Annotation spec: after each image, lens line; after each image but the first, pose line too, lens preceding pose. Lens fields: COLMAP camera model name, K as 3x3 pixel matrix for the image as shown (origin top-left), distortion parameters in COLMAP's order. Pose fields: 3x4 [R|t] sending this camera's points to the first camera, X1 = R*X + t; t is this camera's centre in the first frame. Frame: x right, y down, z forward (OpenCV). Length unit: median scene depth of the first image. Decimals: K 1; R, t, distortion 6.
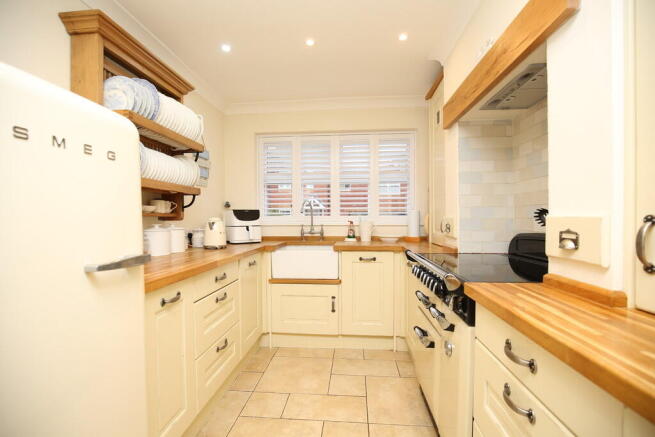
lens RADIAL K [[304.4, 0, 326.9], [0, 304.4, 220.5], [0, 0, 1]] dist [0.000231, 0.000080]
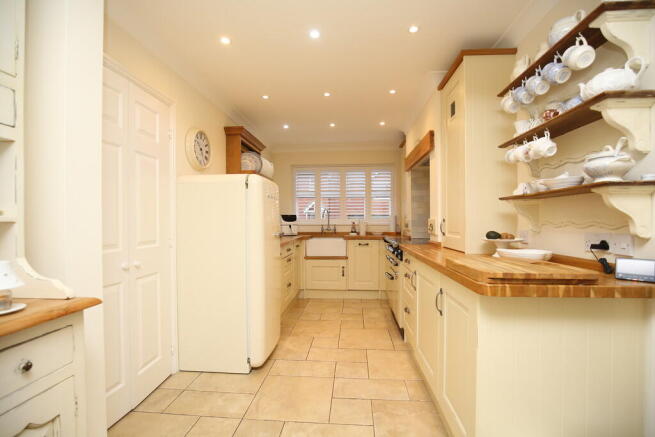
lens RADIAL K [[304.4, 0, 327.6], [0, 304.4, 218.4], [0, 0, 1]] dist [0.000231, 0.000080]
pose [[0.999967, 0.002210, 0.007848, -0.078296], [-0.002062, 0.999821, -0.018799, 0.013713], [-0.007888, 0.018782, 0.999792, -0.678369]]
